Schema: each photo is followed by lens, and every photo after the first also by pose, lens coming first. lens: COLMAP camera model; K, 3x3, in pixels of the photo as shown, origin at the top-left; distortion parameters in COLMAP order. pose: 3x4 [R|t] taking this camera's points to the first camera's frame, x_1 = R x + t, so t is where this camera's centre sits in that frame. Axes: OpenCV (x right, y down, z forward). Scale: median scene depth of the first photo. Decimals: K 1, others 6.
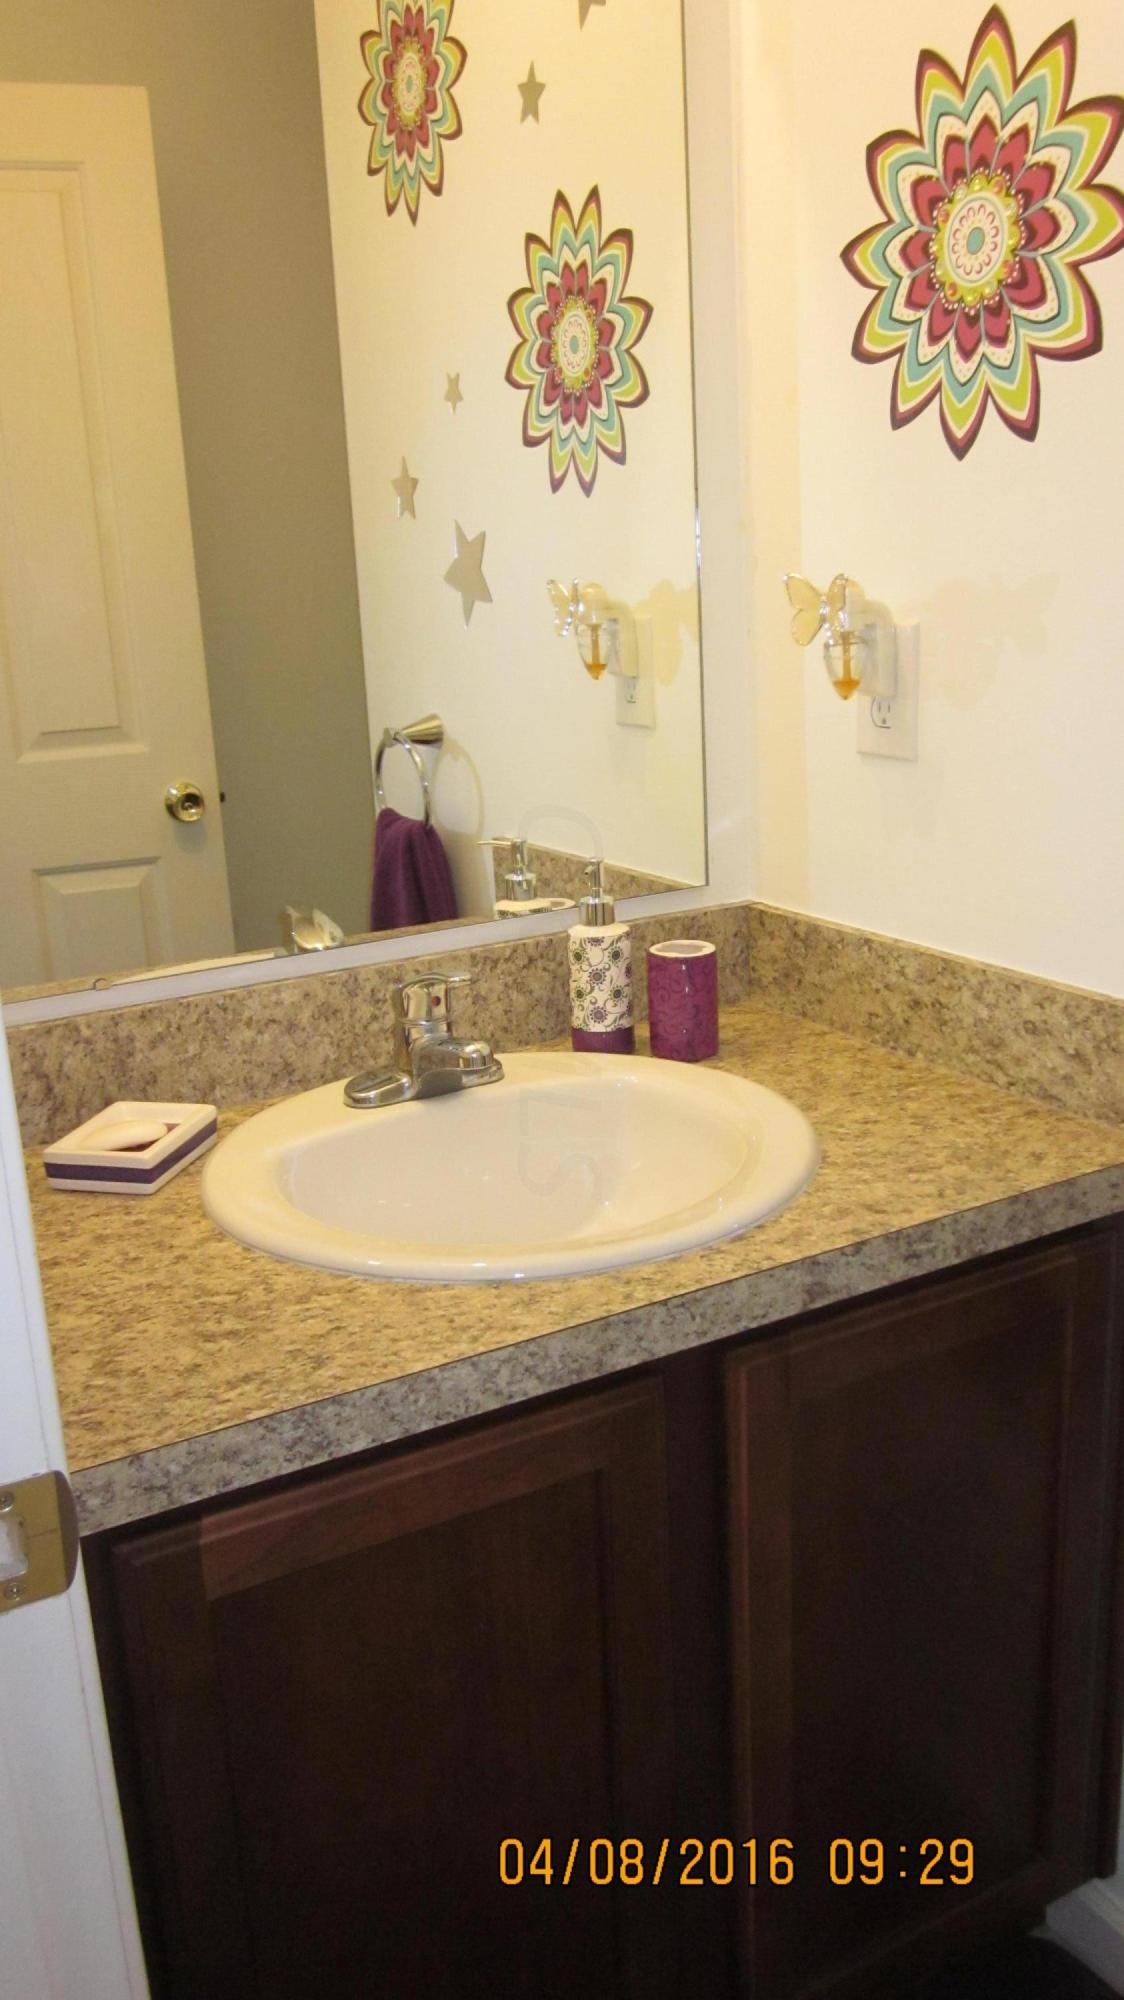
lens RADIAL K [[1657.6, 0, 561.8], [0, 1657.6, 1001.9], [0, 0, 1]] dist [-0.027582, -0.010775]
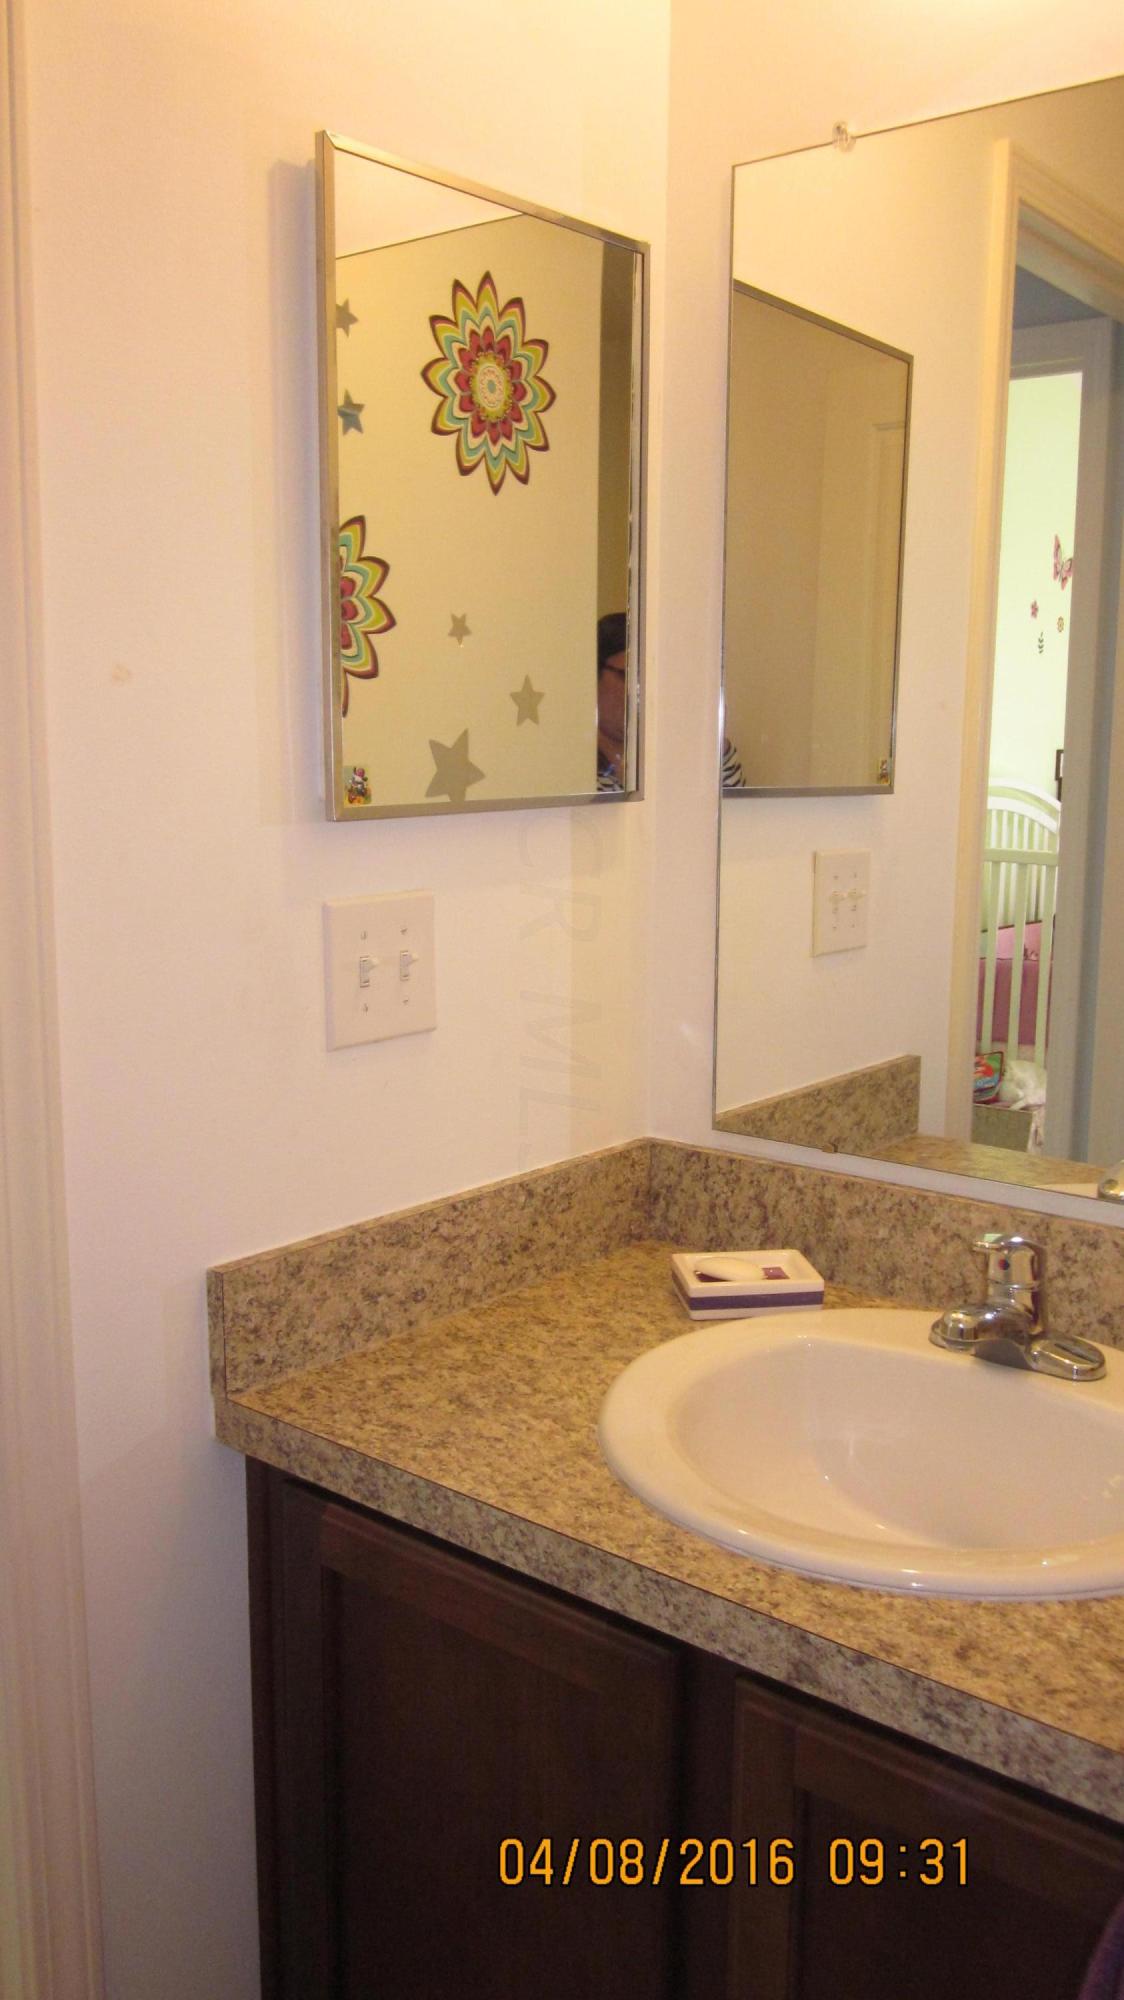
lens RADIAL K [[1657.6, 0, 561.7], [0, 1657.6, 996.5], [0, 0, 1]] dist [-0.027582, -0.010775]
pose [[0.373195, 0.201269, -0.905658, 0.799583], [-0.270036, 0.957484, 0.101513, -0.213865], [0.887584, 0.206676, 0.411679, 0.443726]]
